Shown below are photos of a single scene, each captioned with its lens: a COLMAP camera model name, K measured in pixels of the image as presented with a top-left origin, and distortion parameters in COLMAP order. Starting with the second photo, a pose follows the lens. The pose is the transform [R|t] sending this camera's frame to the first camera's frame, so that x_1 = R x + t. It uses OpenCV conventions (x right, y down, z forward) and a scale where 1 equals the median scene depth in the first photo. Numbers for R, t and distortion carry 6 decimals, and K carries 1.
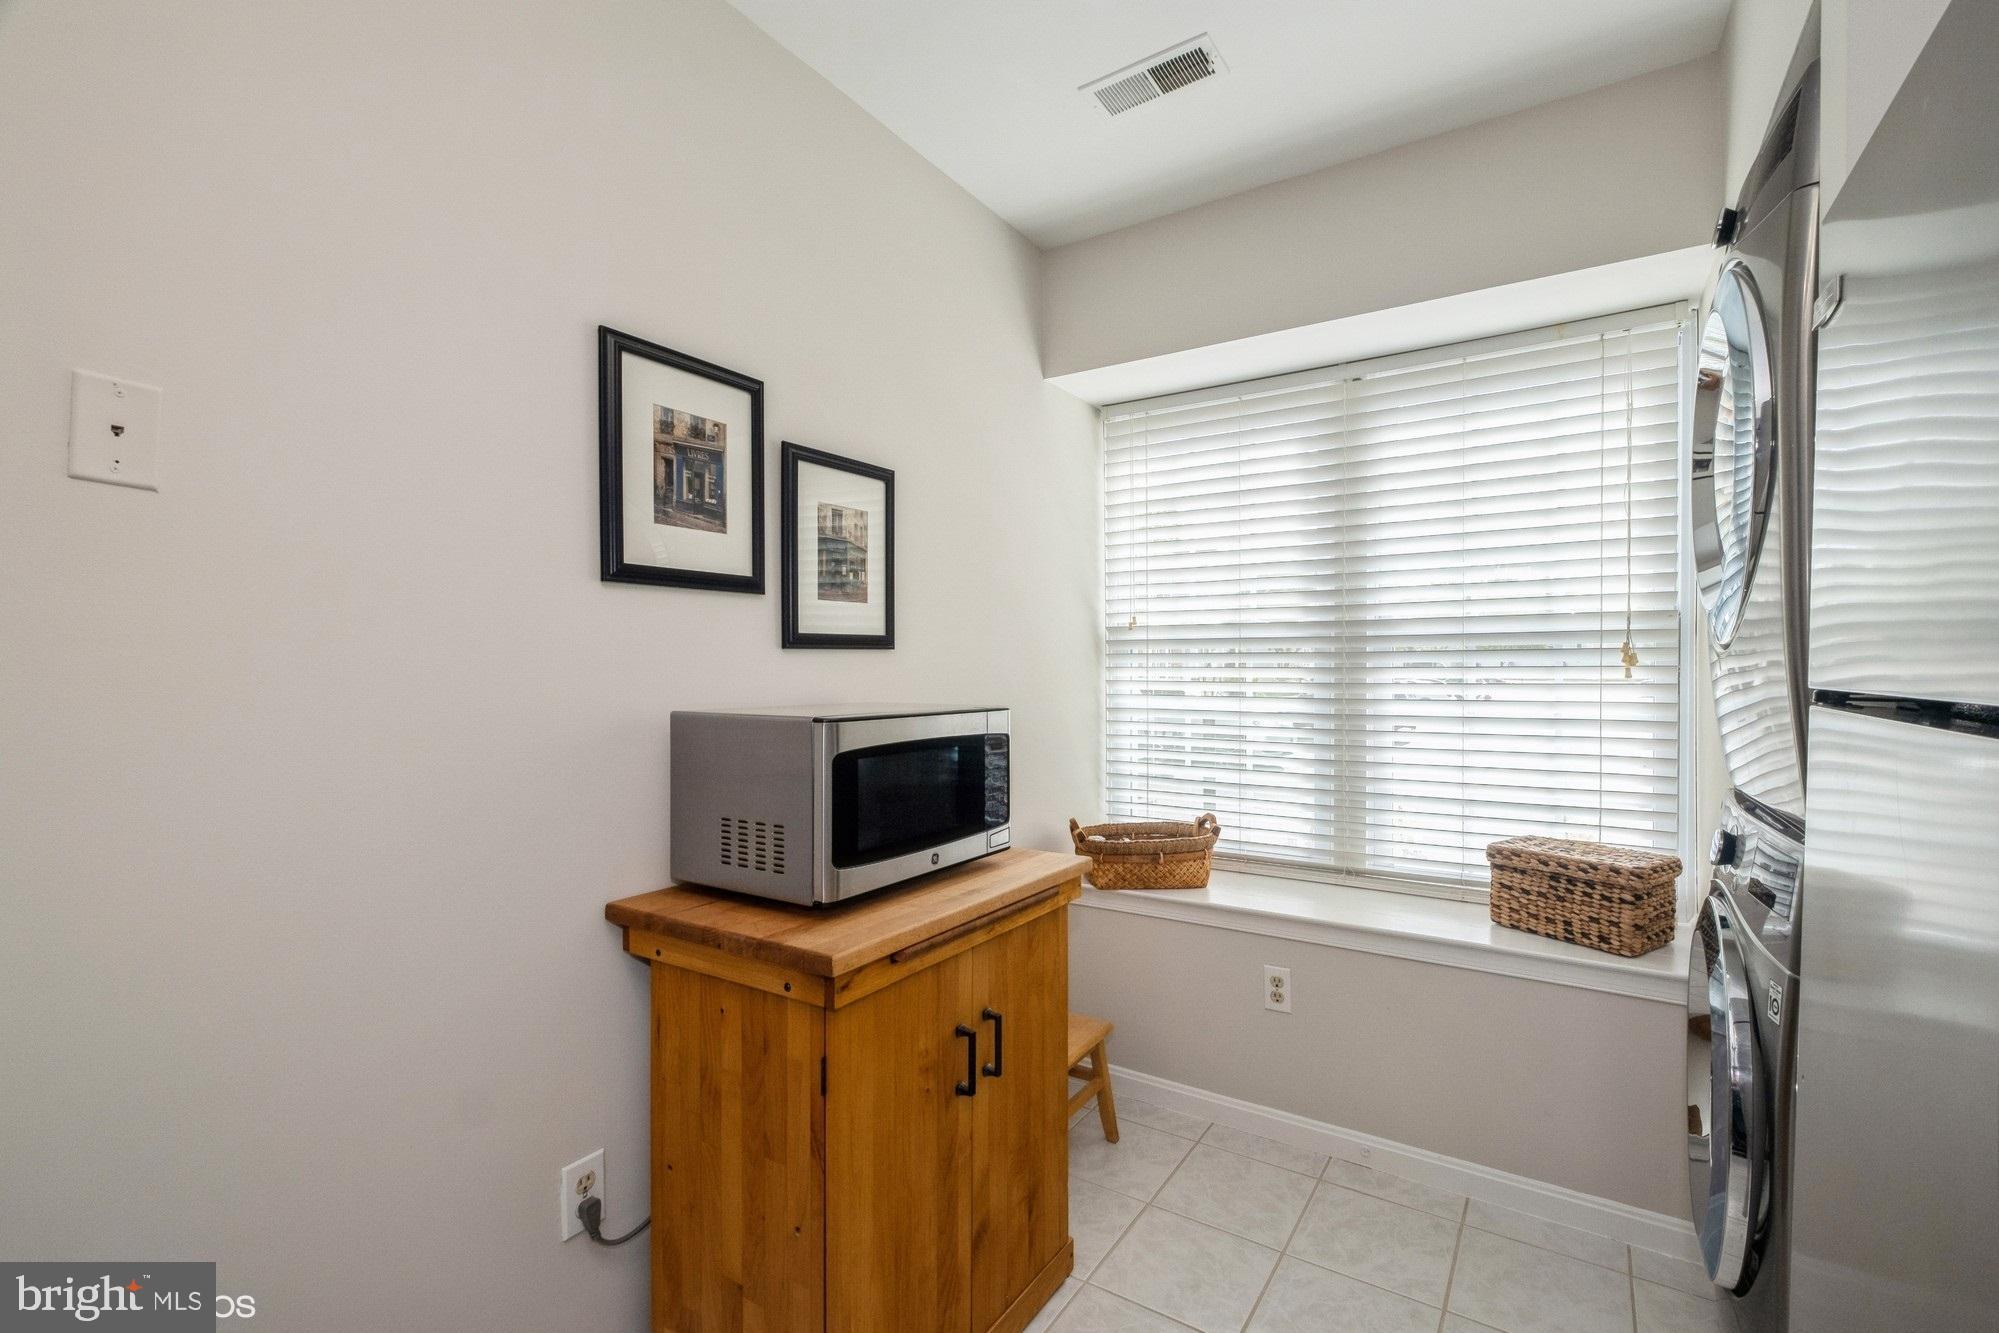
lens RADIAL K [[879.9, 0, 998.4], [0, 879.9, 666.2], [0, 0, 1]] dist [0.002699, -0.003736]
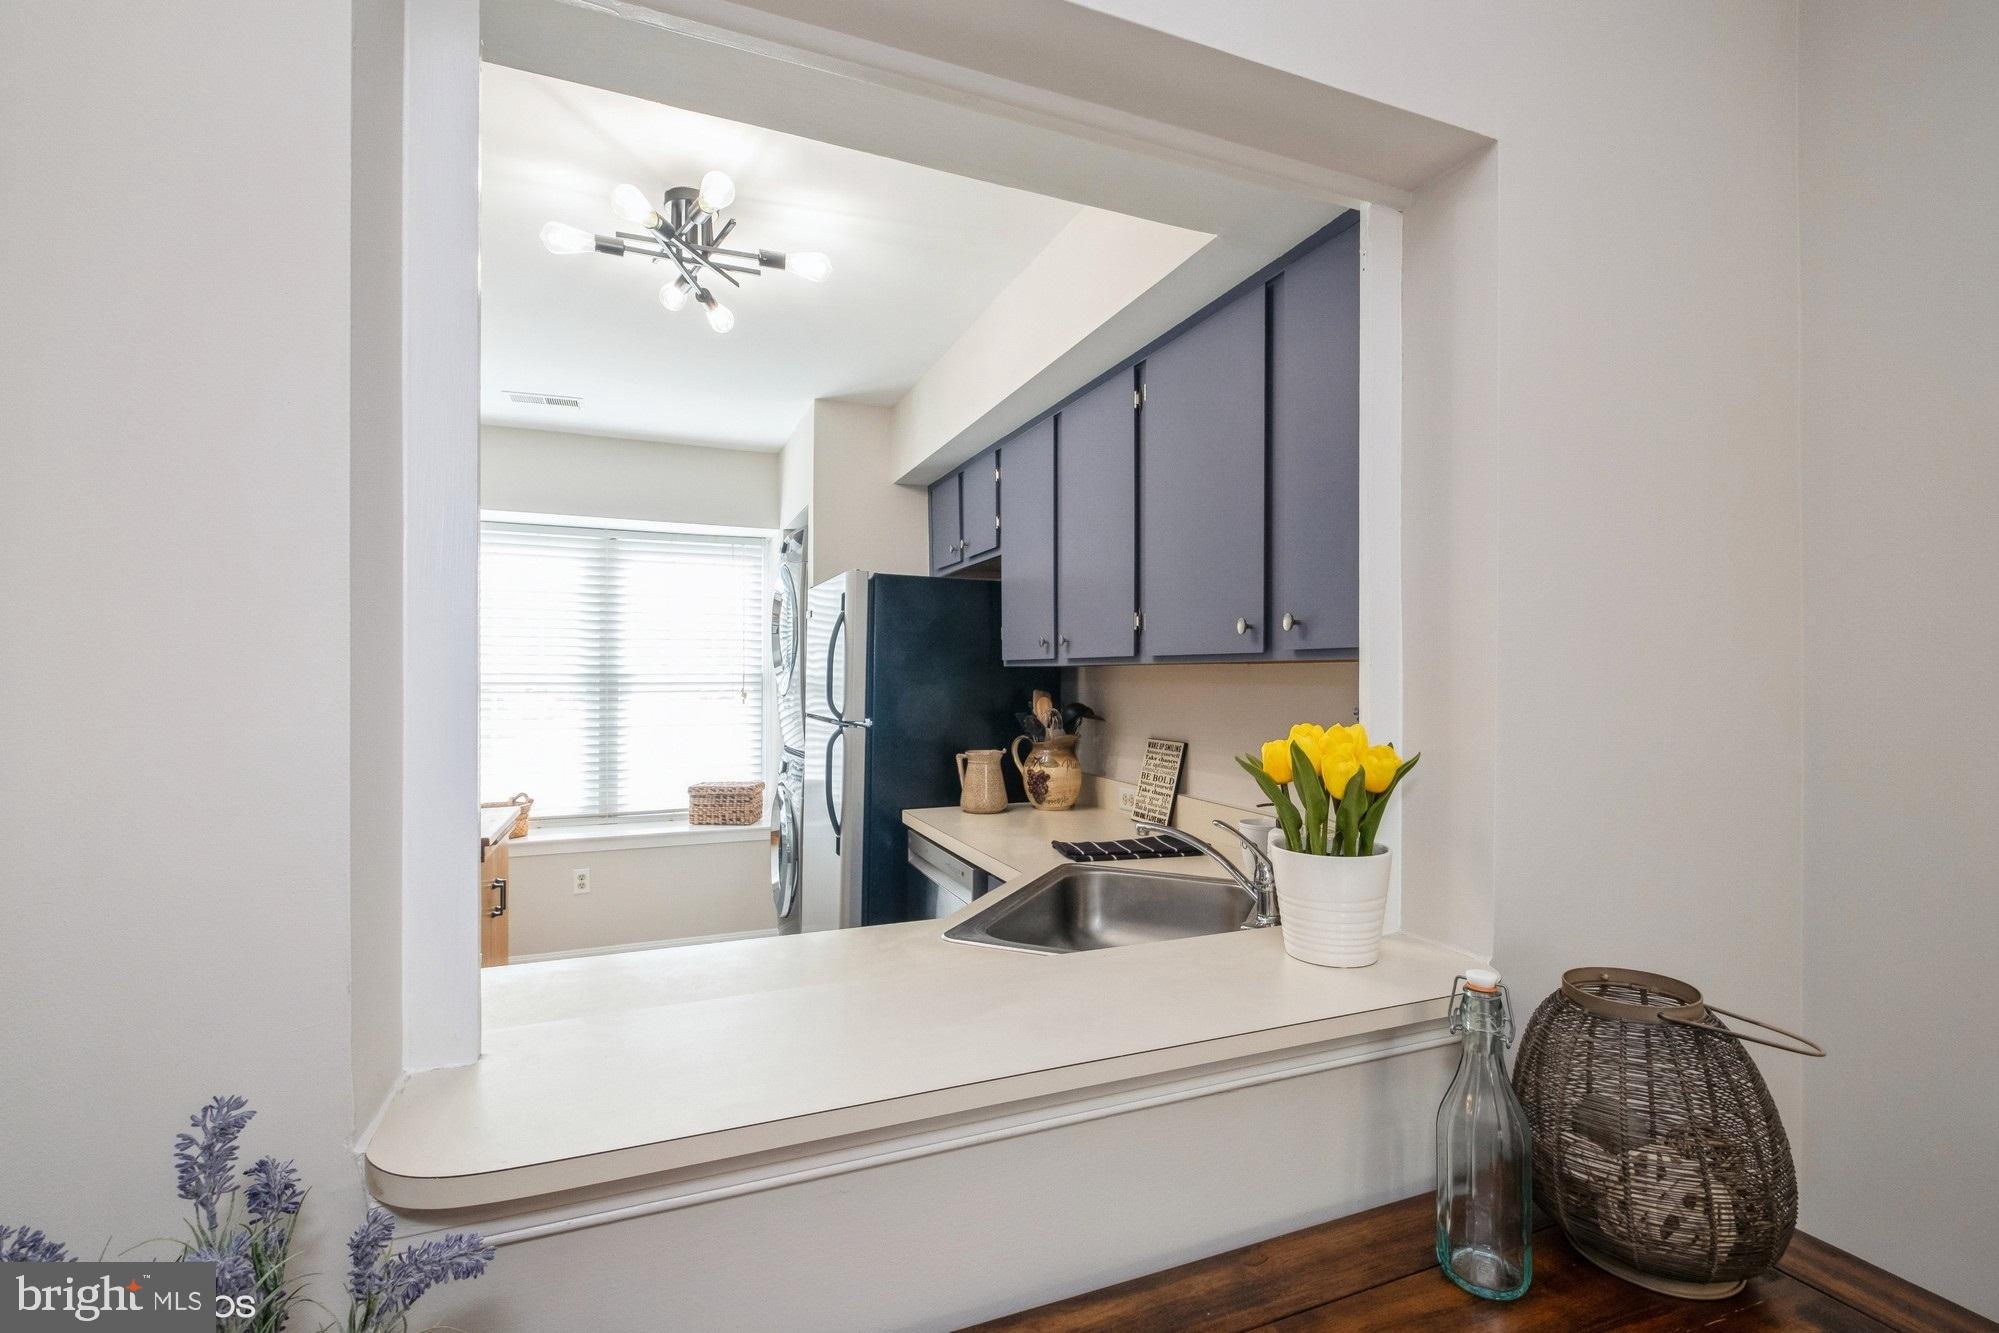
lens RADIAL K [[879.9, 0, 1005.0], [0, 879.9, 669.1], [0, 0, 1]] dist [0.002699, -0.003736]
pose [[0.569718, 0.009093, 0.821790, -0.765202], [-0.002016, 0.999951, -0.009668, -0.057813], [-0.821838, 0.003851, 0.569708, -0.837441]]
